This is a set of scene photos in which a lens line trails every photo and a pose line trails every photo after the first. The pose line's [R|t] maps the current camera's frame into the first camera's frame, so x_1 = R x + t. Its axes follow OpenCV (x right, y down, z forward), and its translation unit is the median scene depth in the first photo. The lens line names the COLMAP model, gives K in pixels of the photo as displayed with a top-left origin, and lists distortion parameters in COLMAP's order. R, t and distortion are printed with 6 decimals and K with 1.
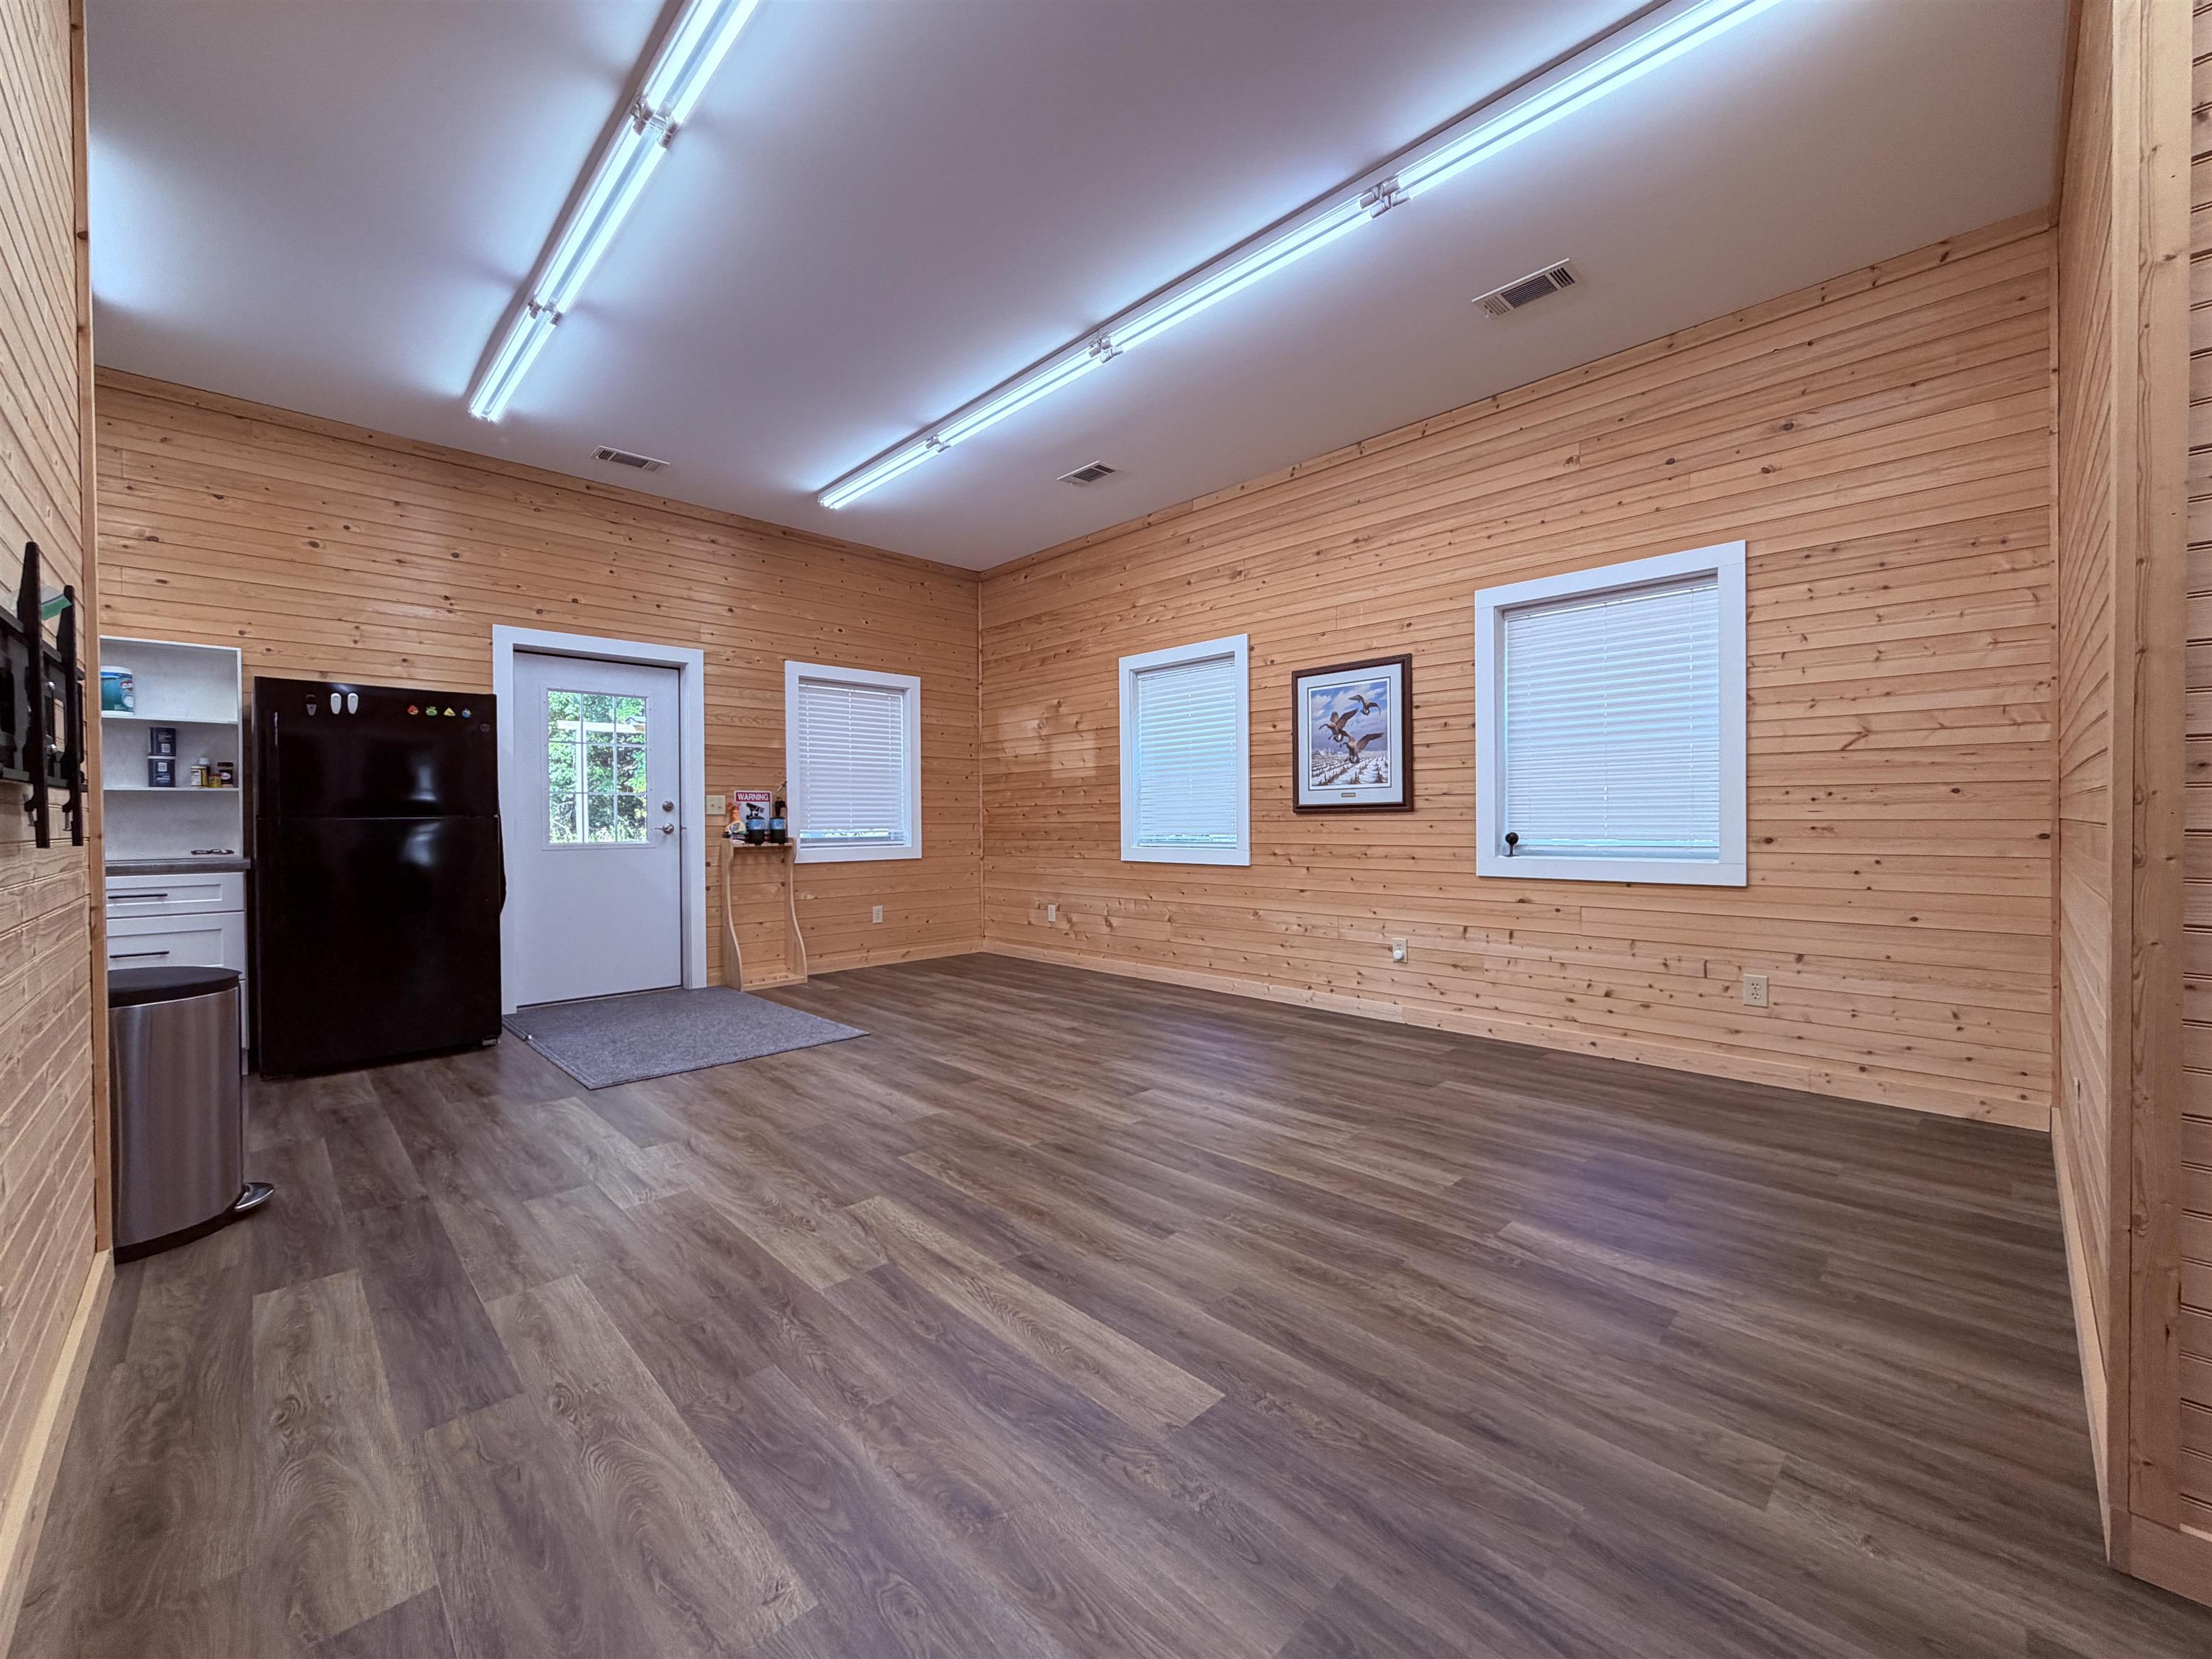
lens RADIAL K [[880.0, 0, 1103.2], [0, 880.0, 825.0], [0, 0, 1]] dist [-0.002227, 0.000352]
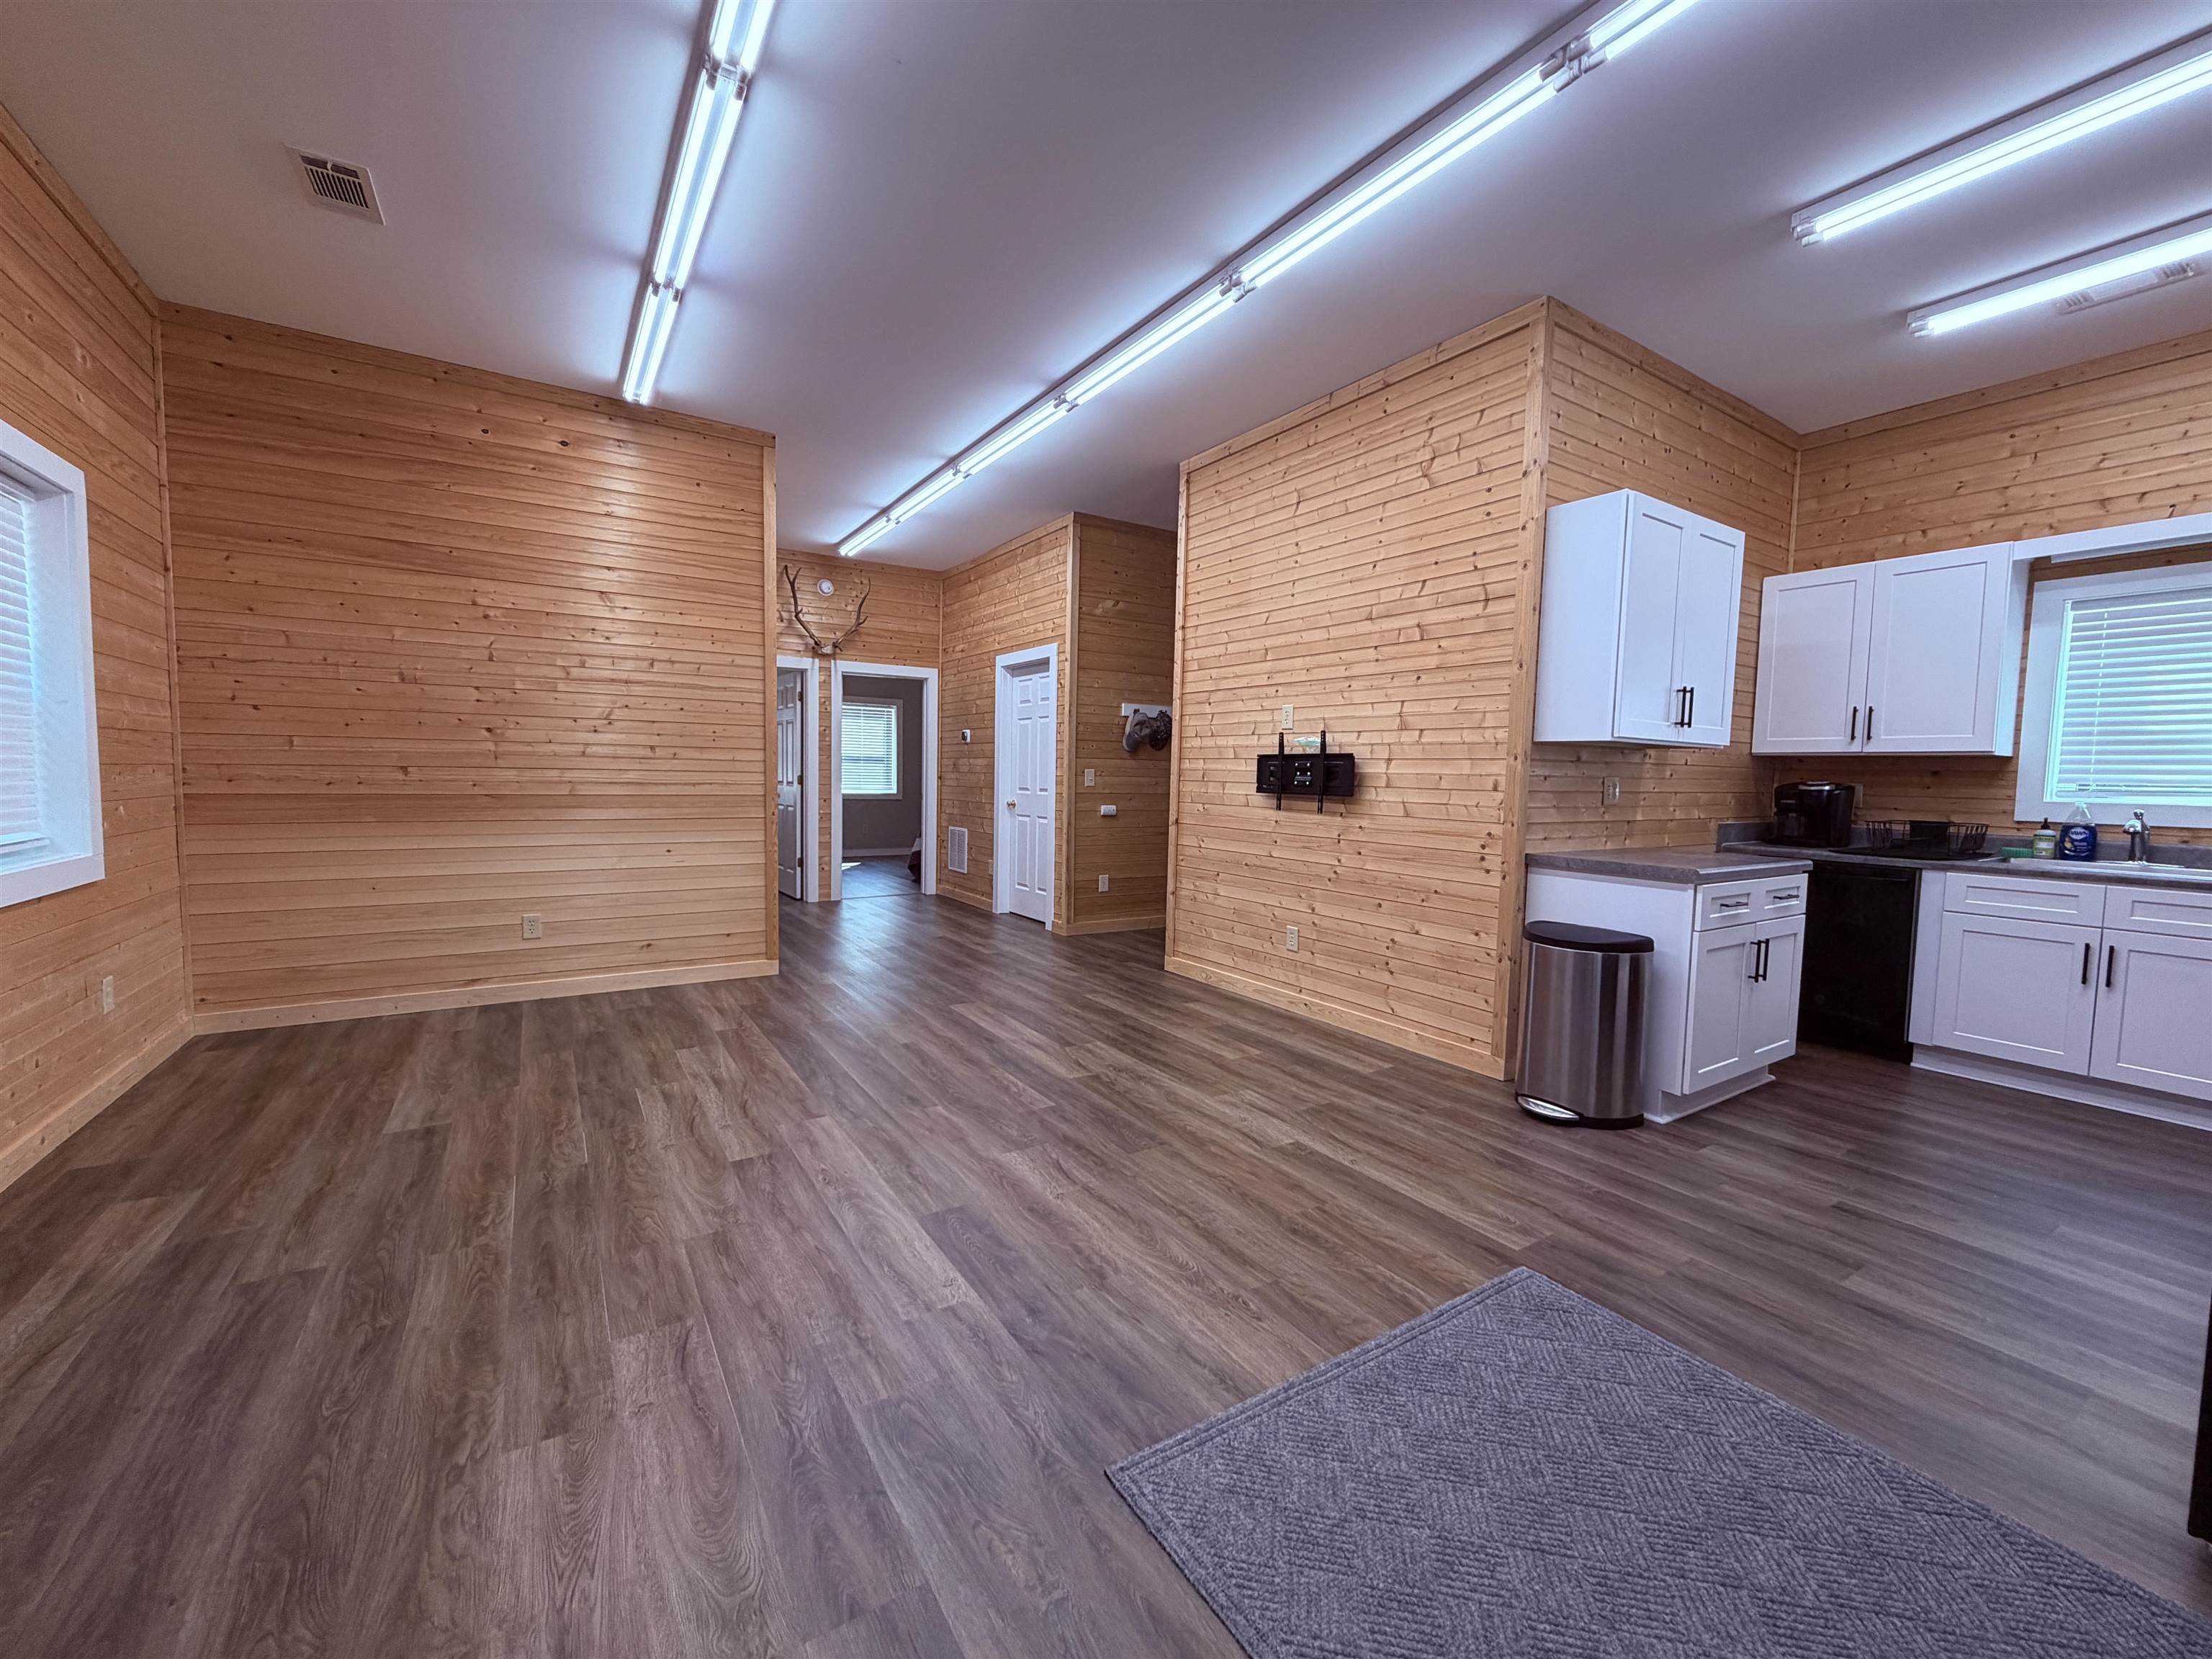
lens RADIAL K [[880.0, 0, 1100.9], [0, 880.0, 831.8], [0, 0, 1]] dist [-0.002227, 0.000352]
pose [[-0.978567, -0.026103, 0.204265, -0.526935], [-0.011598, 0.997345, 0.071886, -0.063622], [-0.205600, 0.067976, -0.976273, 2.124205]]
